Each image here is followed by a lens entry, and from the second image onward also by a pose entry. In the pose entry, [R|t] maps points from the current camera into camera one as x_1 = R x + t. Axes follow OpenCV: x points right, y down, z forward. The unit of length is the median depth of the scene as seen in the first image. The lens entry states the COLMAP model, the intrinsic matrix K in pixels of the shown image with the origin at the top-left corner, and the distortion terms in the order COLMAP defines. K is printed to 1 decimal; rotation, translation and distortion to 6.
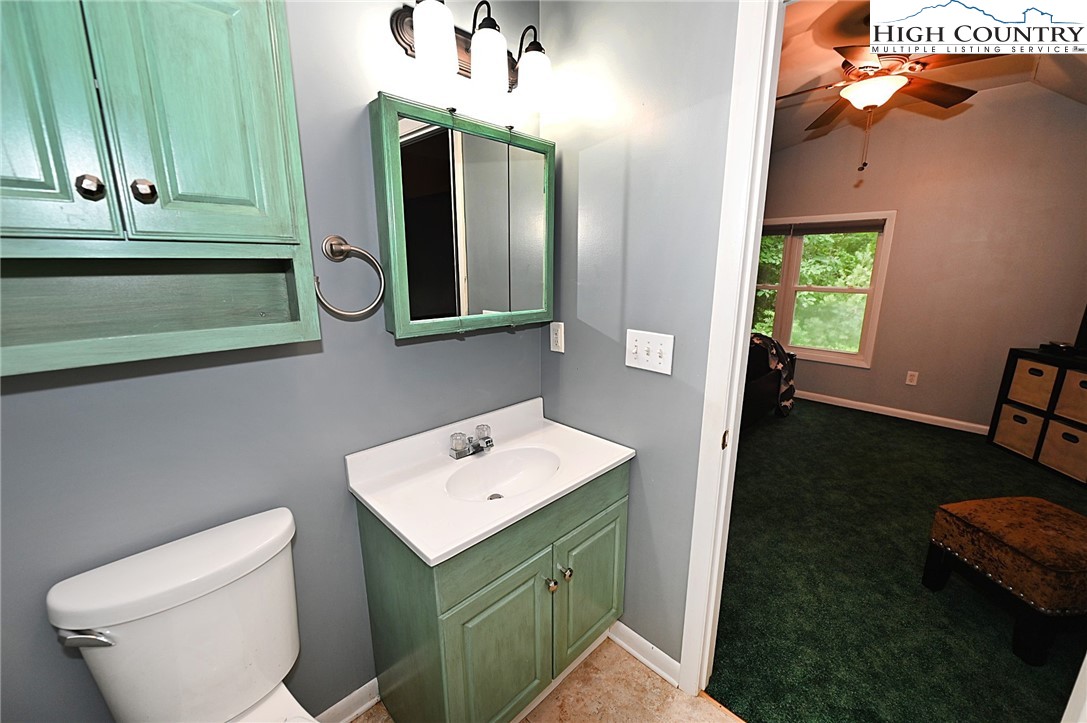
lens RADIAL K [[428.0, 0, 541.0], [0, 428.0, 358.3], [0, 0, 1]] dist [-0.012434, 0.000014]
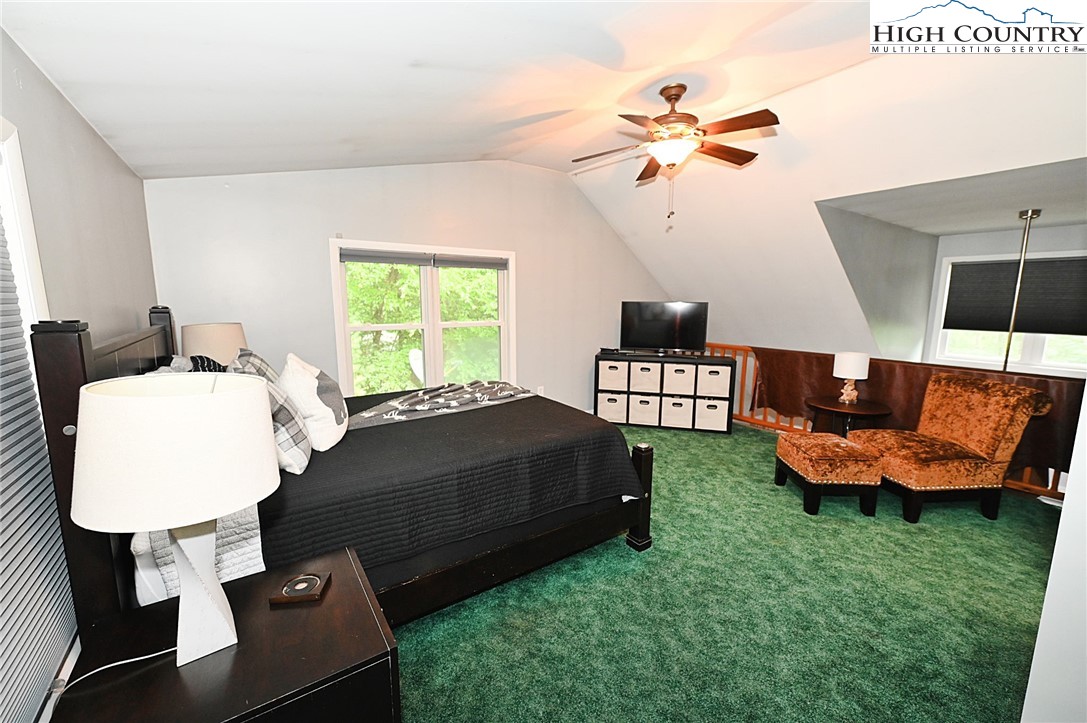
lens RADIAL K [[428.0, 0, 541.8], [0, 428.0, 361.4], [0, 0, 1]] dist [-0.012434, 0.000014]
pose [[0.173287, -0.141342, 0.974676, -0.388900], [0.212840, 0.971636, 0.103061, -0.208561], [-0.961598, 0.189591, 0.198456, 0.949460]]
